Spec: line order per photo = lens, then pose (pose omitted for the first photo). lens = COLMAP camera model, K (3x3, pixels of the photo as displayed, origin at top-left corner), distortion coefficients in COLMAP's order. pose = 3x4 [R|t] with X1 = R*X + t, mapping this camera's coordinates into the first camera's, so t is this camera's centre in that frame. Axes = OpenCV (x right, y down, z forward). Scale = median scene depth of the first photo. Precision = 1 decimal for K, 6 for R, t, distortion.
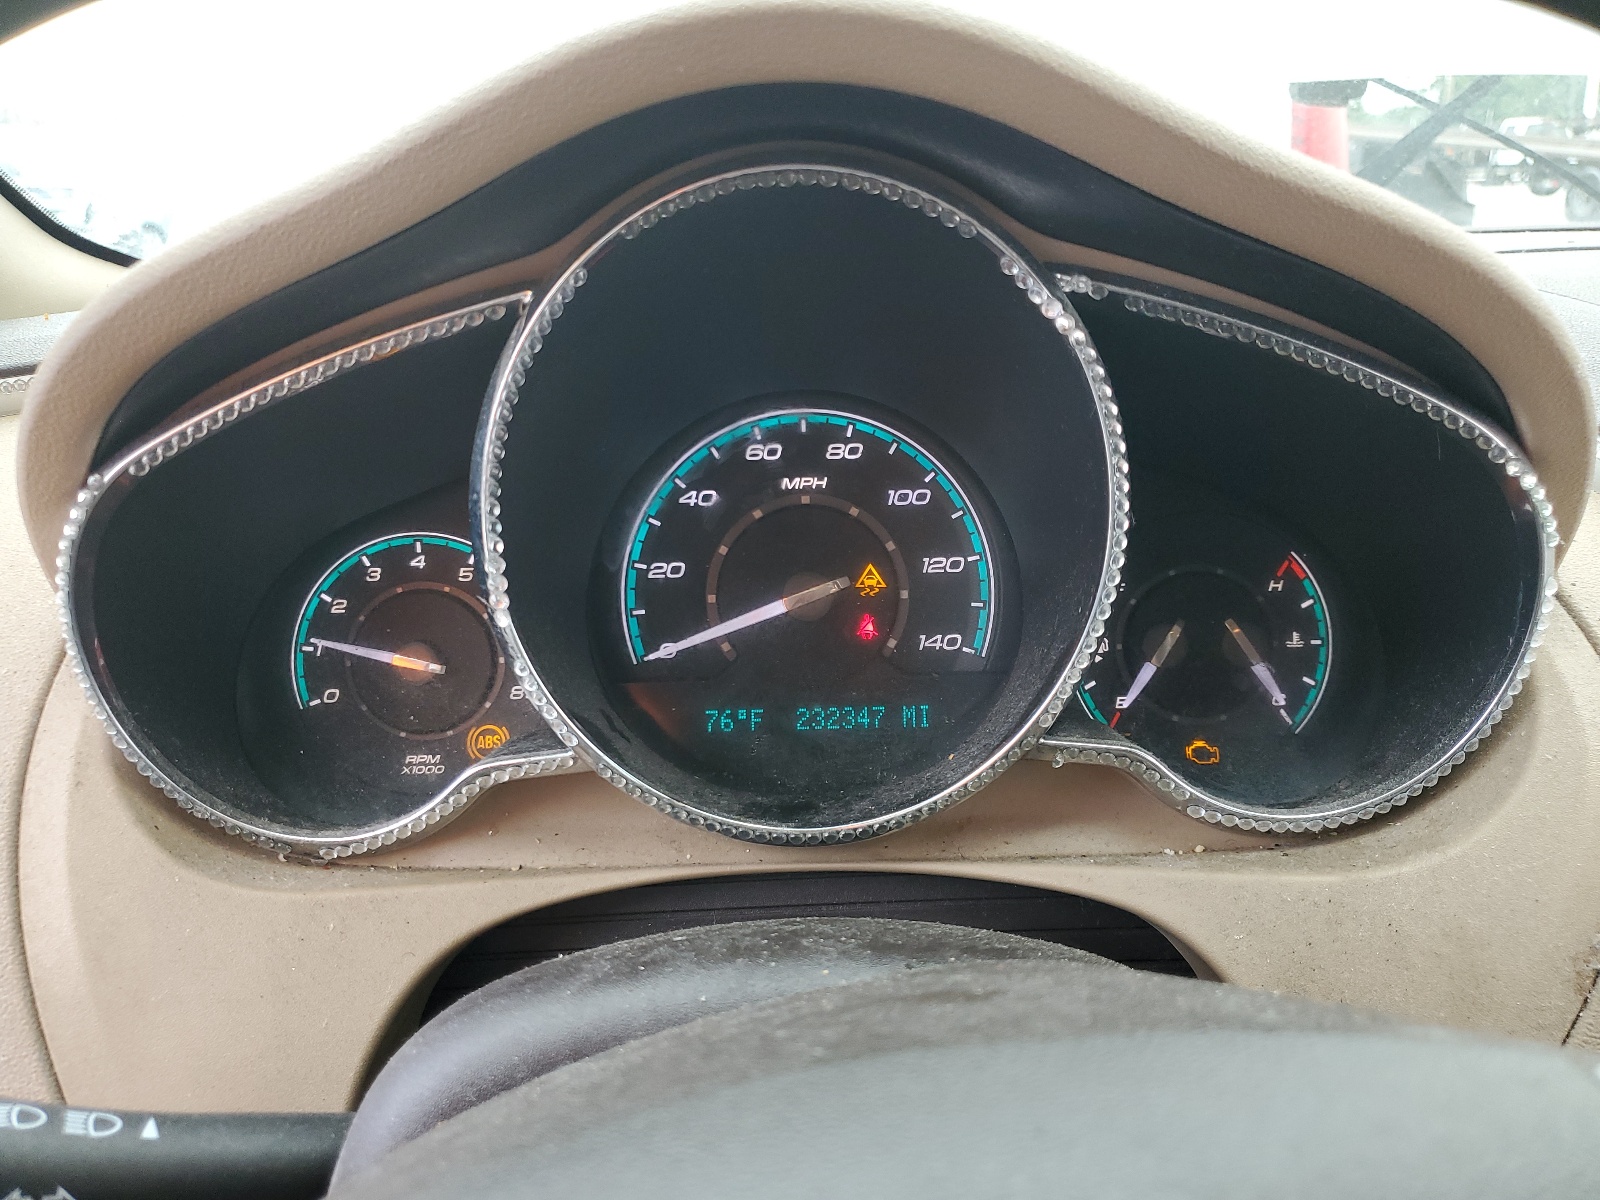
lens RADIAL K [[1213.7, 0, 800.8], [0, 1213.7, 602.0], [0, 0, 1]] dist [-0.001166, -0.001717]
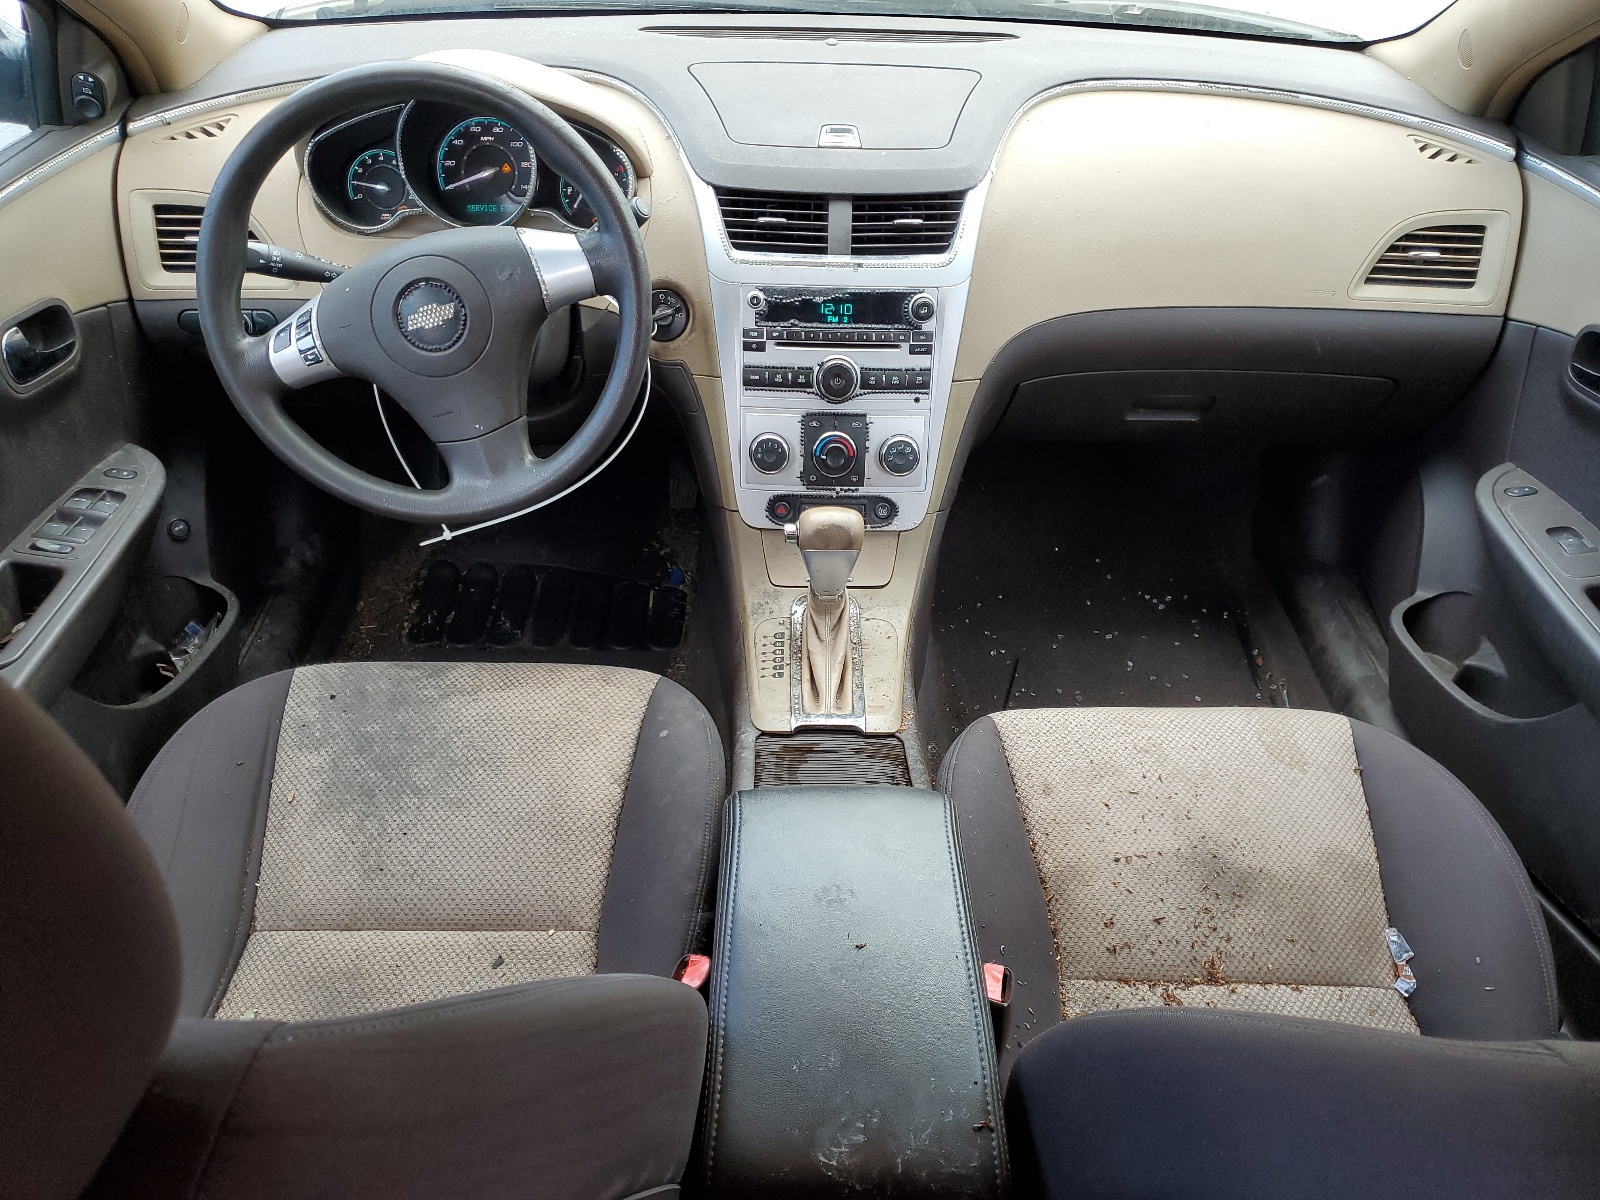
lens RADIAL K [[1213.7, 0, 751.3], [0, 1213.7, 610.5], [0, 0, 1]] dist [-0.001166, -0.001717]
pose [[0.999424, 0.032103, 0.011012, 0.796642], [-0.033936, 0.940422, 0.338312, -0.026760], [0.000504, -0.338490, 0.940970, -2.878559]]
